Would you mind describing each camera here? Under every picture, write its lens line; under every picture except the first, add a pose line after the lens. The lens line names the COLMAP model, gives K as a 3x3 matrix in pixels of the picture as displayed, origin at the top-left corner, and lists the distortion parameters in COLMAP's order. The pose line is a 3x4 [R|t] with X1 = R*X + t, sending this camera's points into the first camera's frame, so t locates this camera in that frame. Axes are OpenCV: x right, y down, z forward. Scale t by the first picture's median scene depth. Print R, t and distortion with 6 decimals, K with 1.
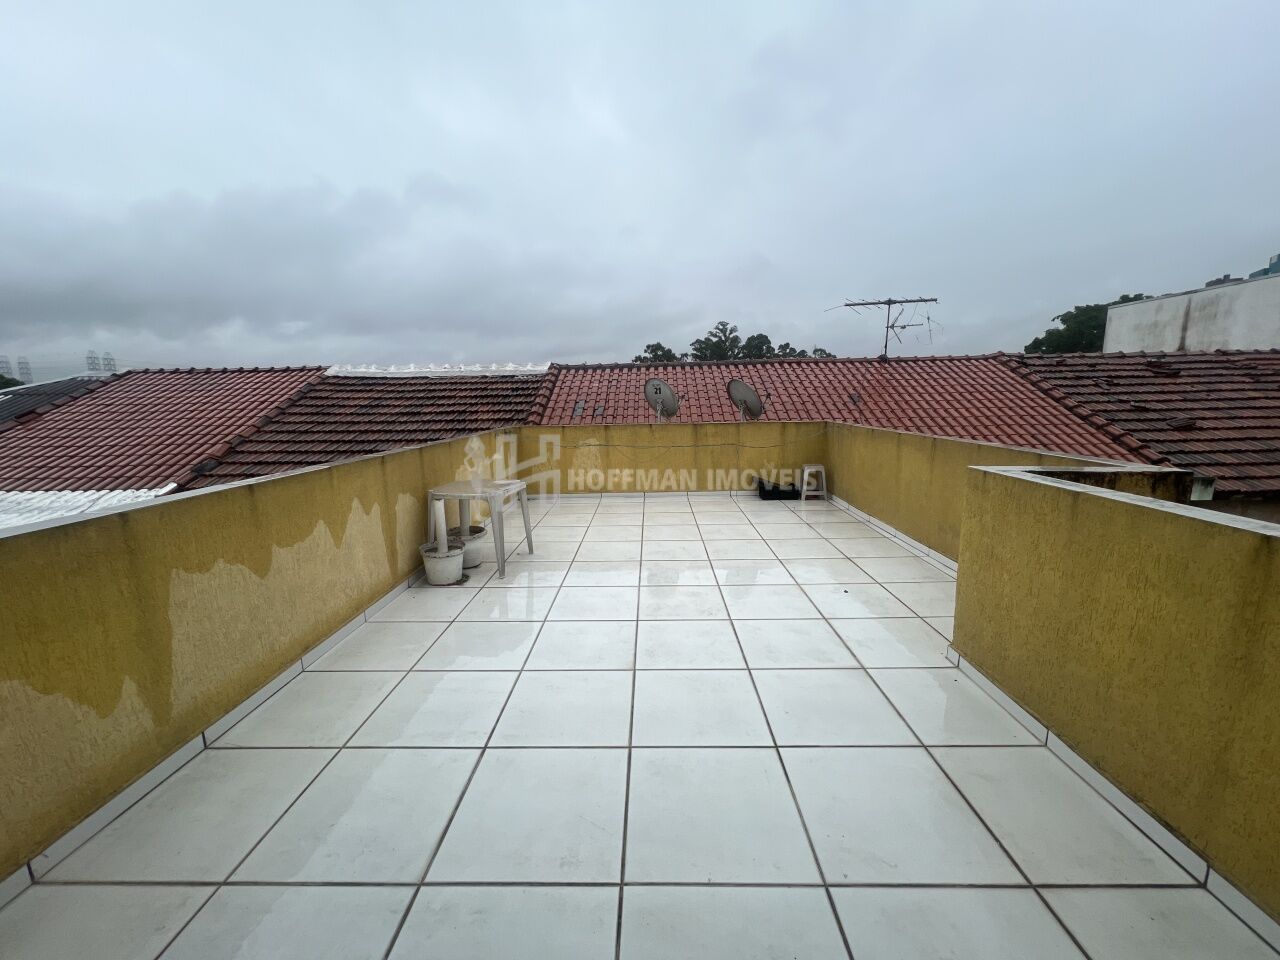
lens RADIAL K [[509.9, 0, 637.3], [0, 509.9, 482.1], [0, 0, 1]] dist [-0.000699, -0.000184]
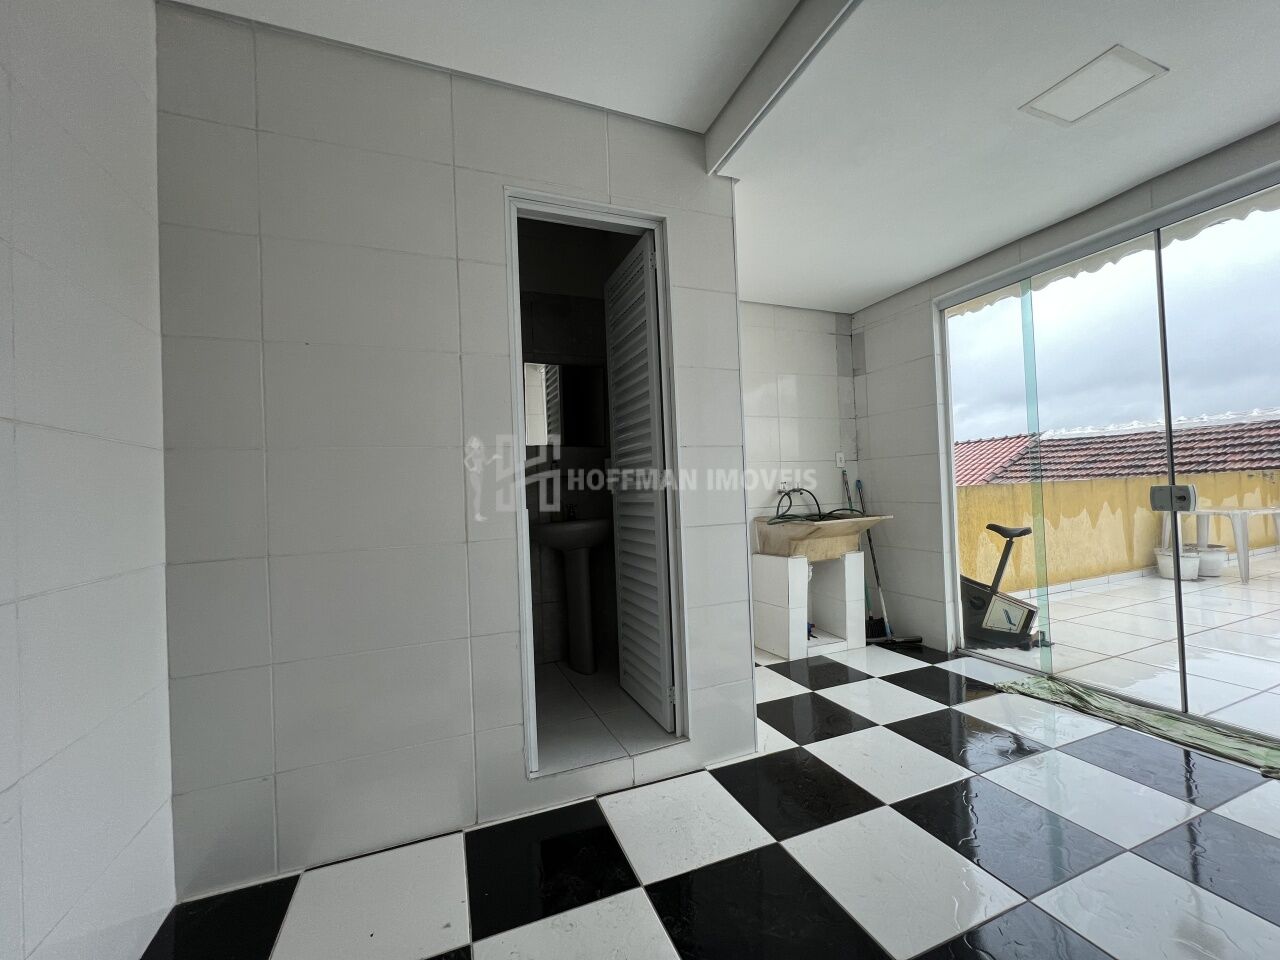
lens RADIAL K [[509.9, 0, 633.9], [0, 509.9, 480.9], [0, 0, 1]] dist [-0.000699, -0.000184]
pose [[0.391356, -0.019535, -0.920032, 0.114660], [-0.116742, 0.990643, -0.070693, 0.085870], [0.912804, 0.135072, 0.385414, -0.330452]]
